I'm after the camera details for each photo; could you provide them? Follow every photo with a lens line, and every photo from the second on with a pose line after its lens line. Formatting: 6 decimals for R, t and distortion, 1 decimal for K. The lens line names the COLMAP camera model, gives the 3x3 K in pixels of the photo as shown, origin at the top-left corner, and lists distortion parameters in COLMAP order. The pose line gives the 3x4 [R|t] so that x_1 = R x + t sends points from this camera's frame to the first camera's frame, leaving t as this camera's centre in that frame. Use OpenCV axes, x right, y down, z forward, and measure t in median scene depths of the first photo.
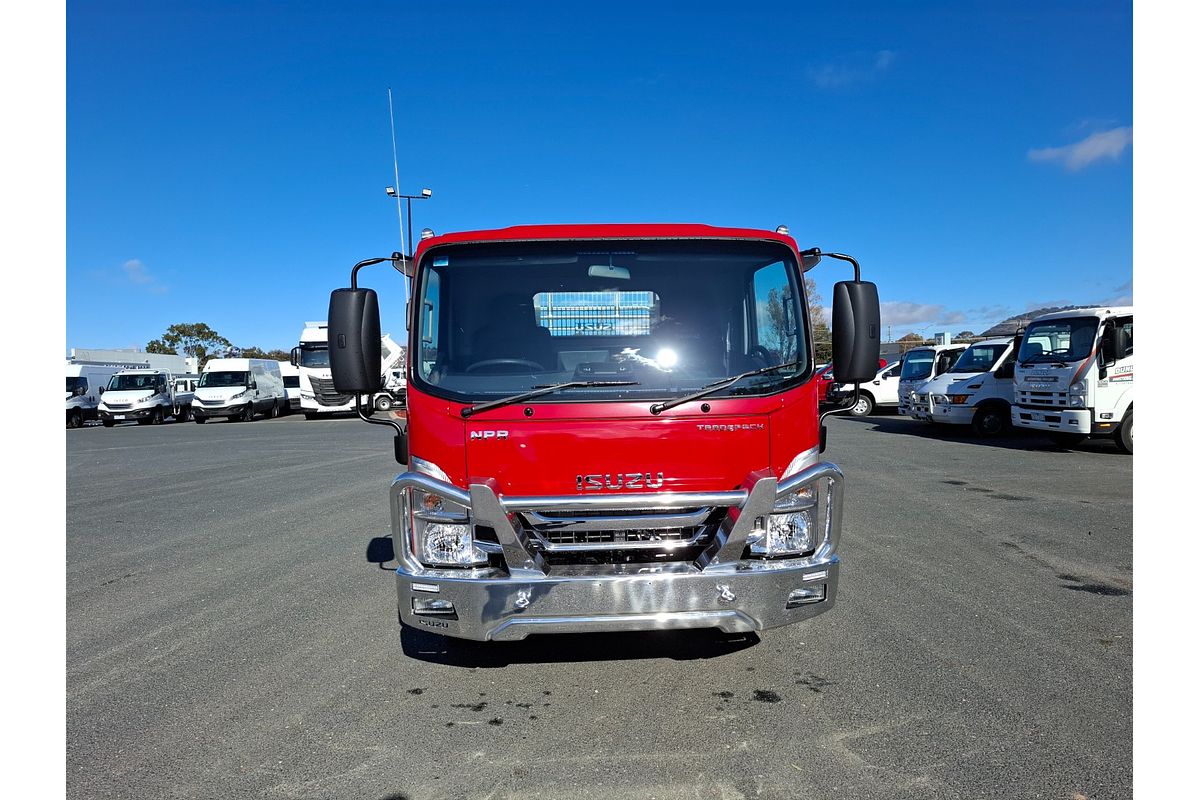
lens RADIAL K [[740.6, 0, 601.2], [0, 740.6, 395.9], [0, 0, 1]] dist [0.088798, -0.106393]
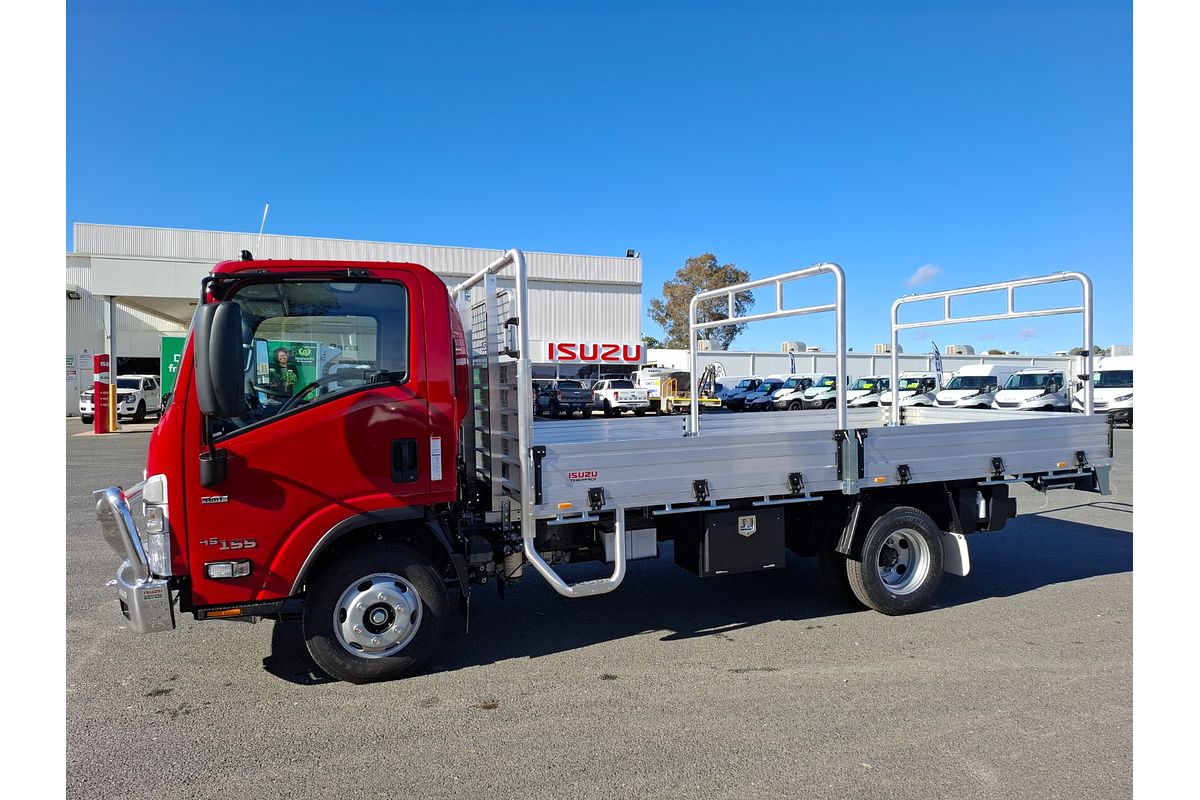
lens RADIAL K [[734.9, 0, 594.8], [0, 734.9, 402.1], [0, 0, 1]] dist [0.136129, -0.200765]
pose [[0.297554, 0.038973, -0.953909, 1.351934], [-0.024470, 0.999150, 0.033188, -0.077704], [0.954391, 0.013466, 0.298255, 1.182165]]
